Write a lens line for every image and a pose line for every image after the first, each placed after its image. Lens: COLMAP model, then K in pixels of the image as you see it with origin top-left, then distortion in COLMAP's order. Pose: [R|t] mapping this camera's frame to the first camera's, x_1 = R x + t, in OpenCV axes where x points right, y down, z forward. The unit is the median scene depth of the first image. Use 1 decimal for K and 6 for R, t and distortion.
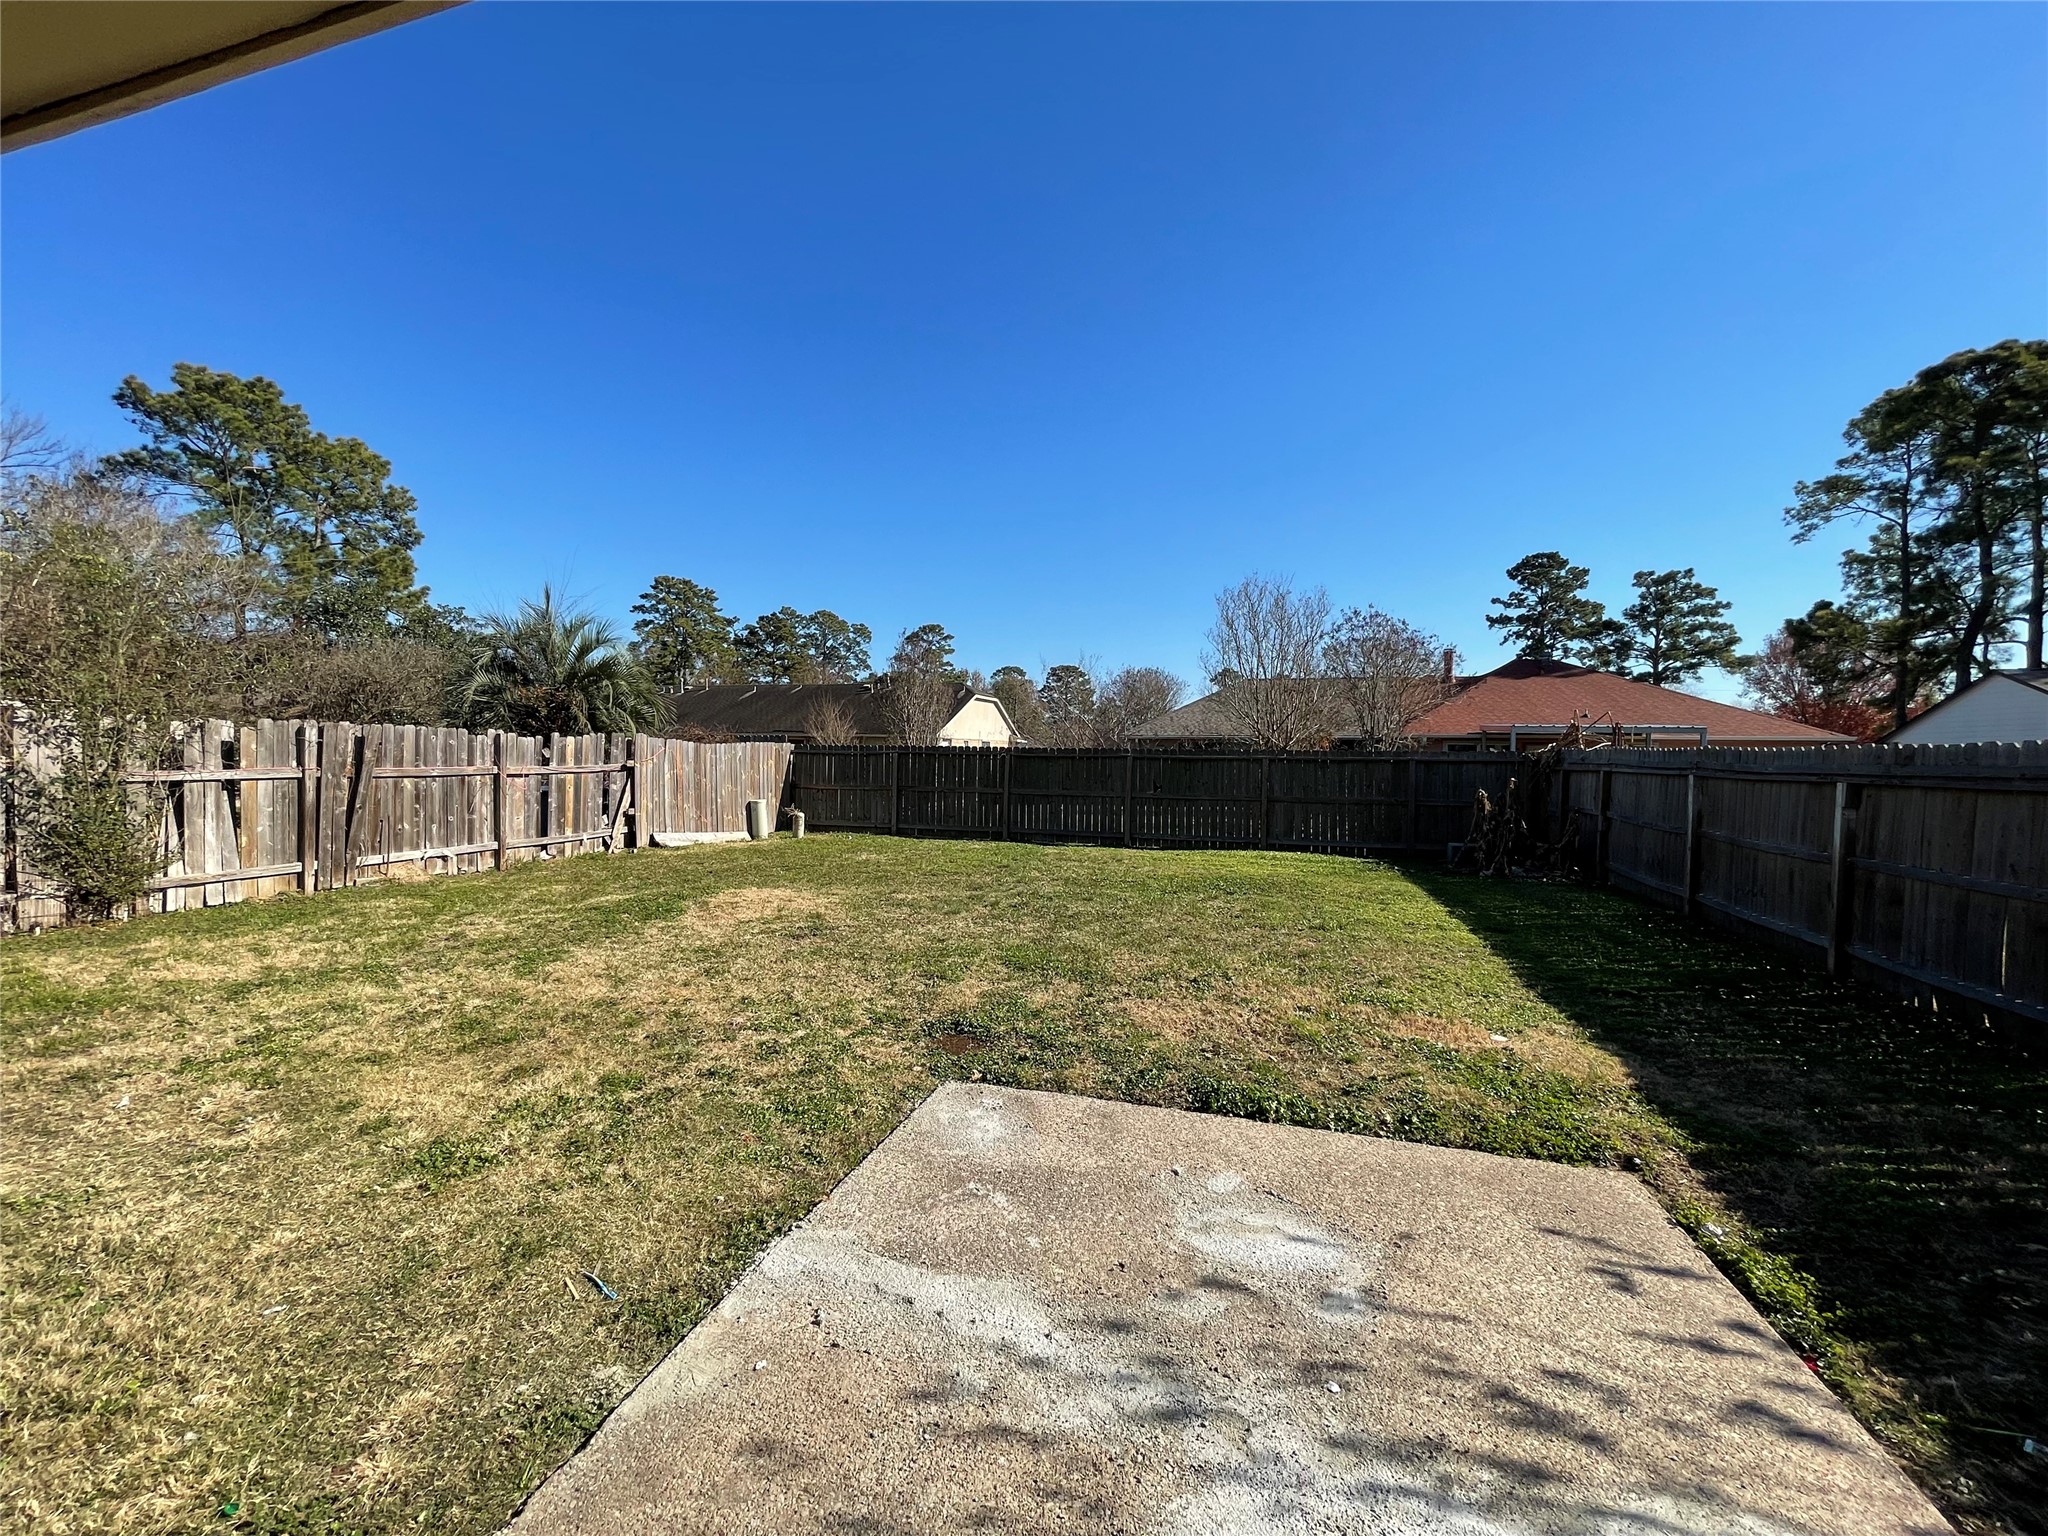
lens RADIAL K [[828.6, 0, 1015.1], [0, 828.6, 762.3], [0, 0, 1]] dist [-0.000489, 0.001008]
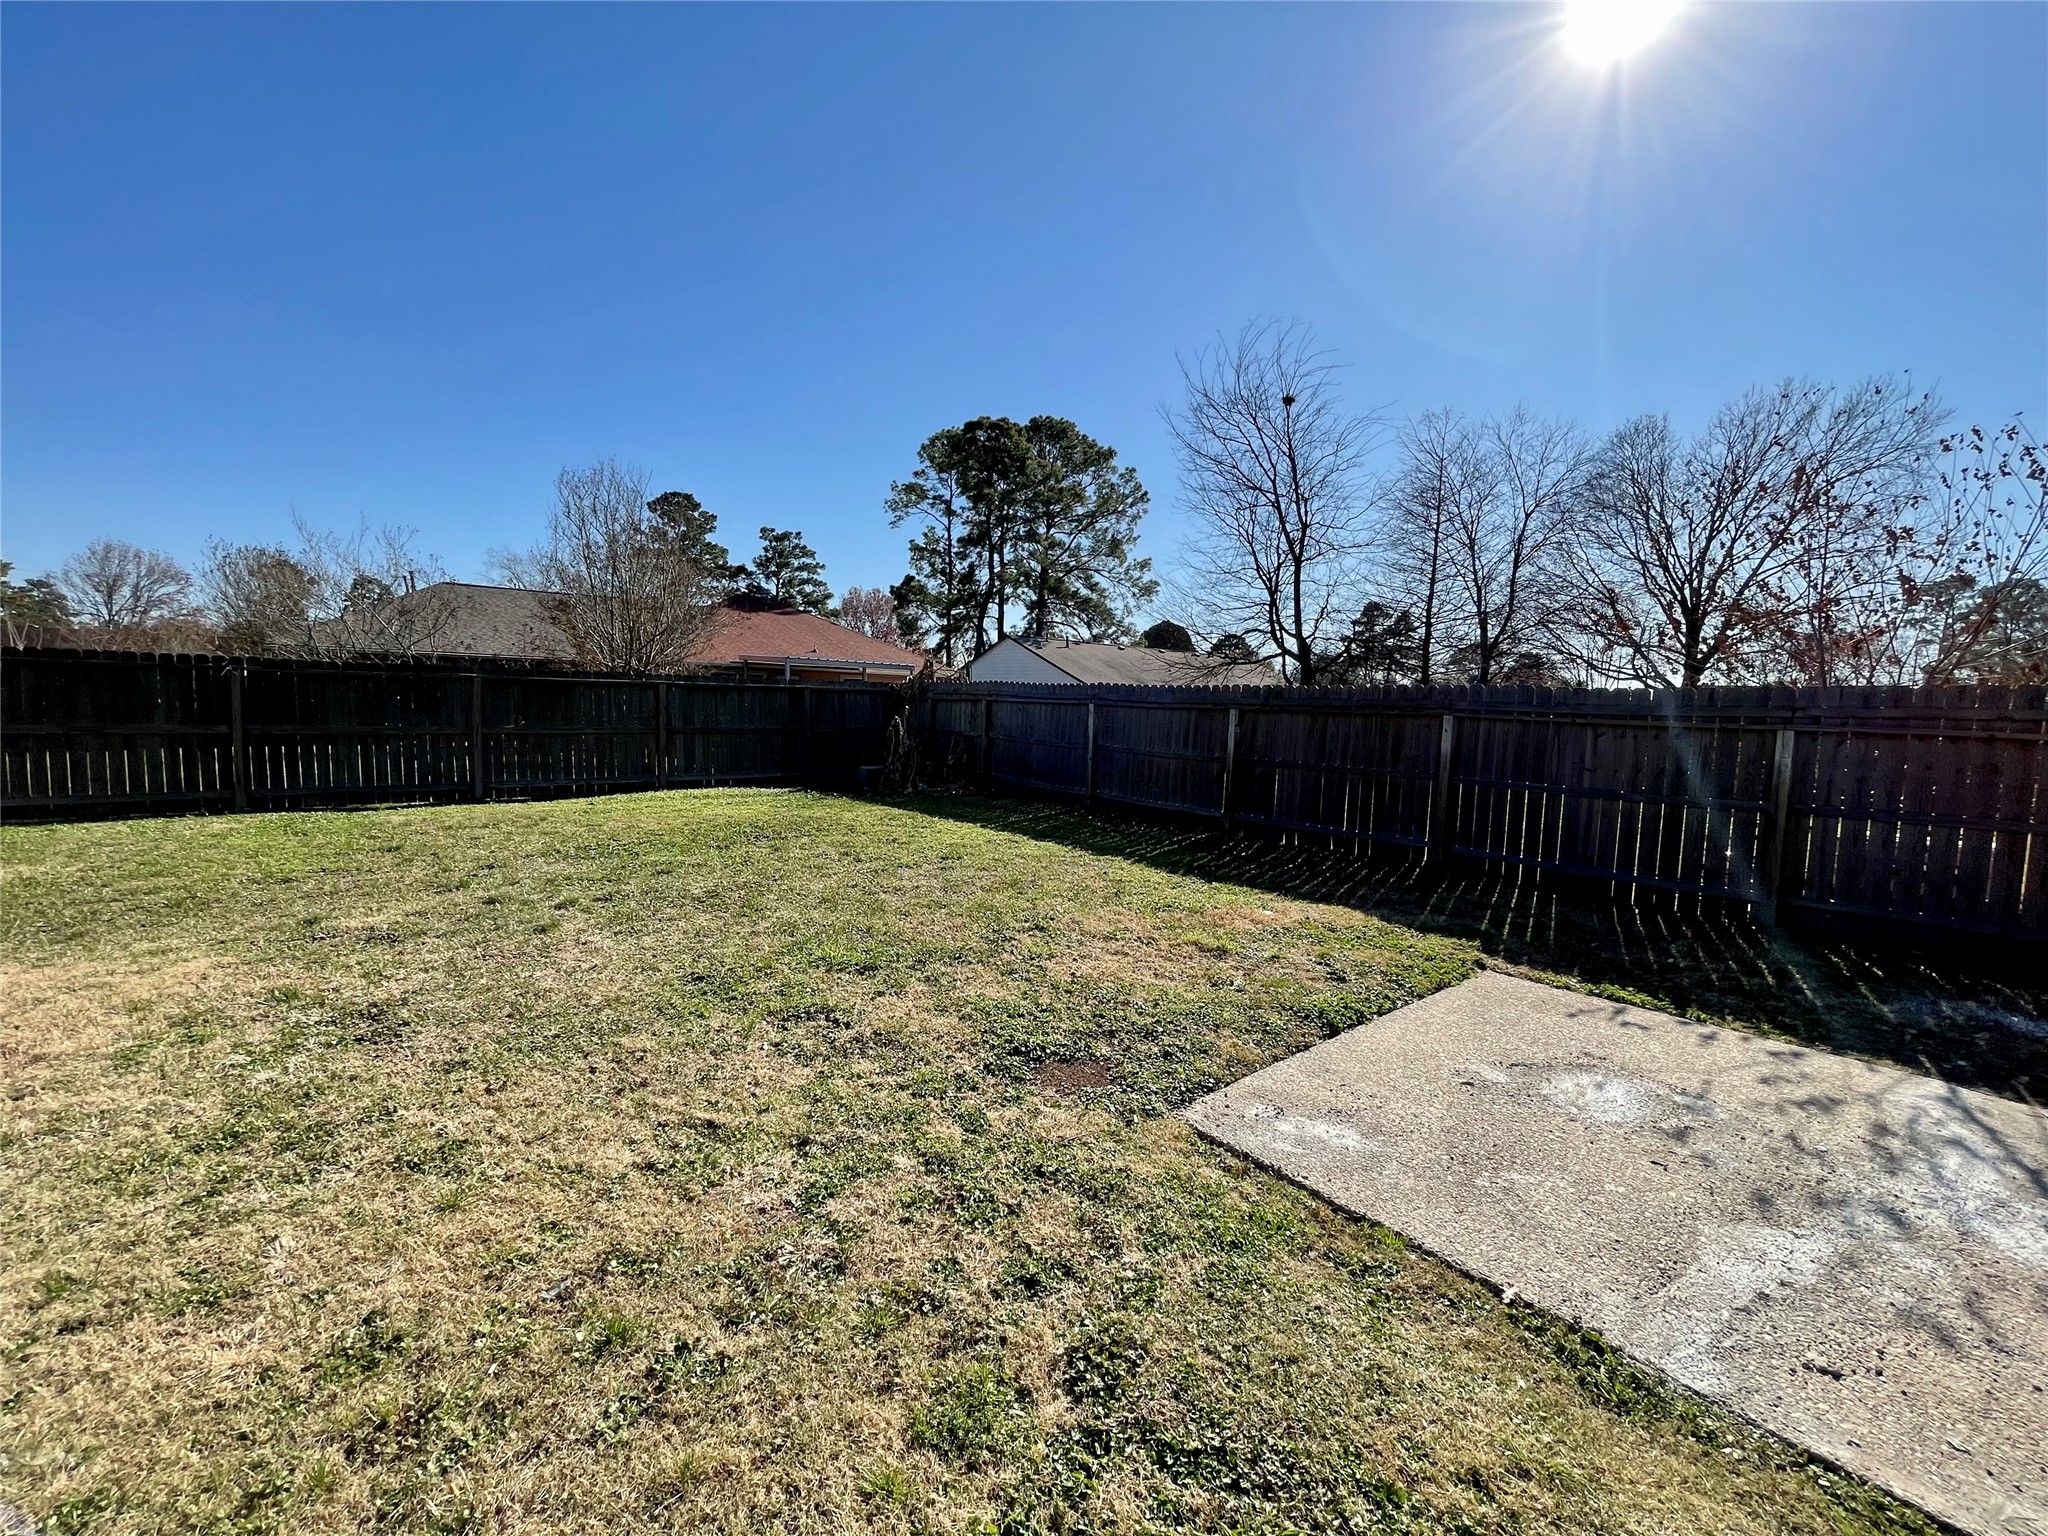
lens RADIAL K [[828.6, 0, 1018.9], [0, 828.6, 769.6], [0, 0, 1]] dist [-0.000489, 0.001008]
pose [[0.551613, -0.067444, 0.831369, -0.185830], [-0.013805, 0.995851, 0.089947, 0.001322], [-0.833986, -0.061093, 0.548394, 0.175401]]
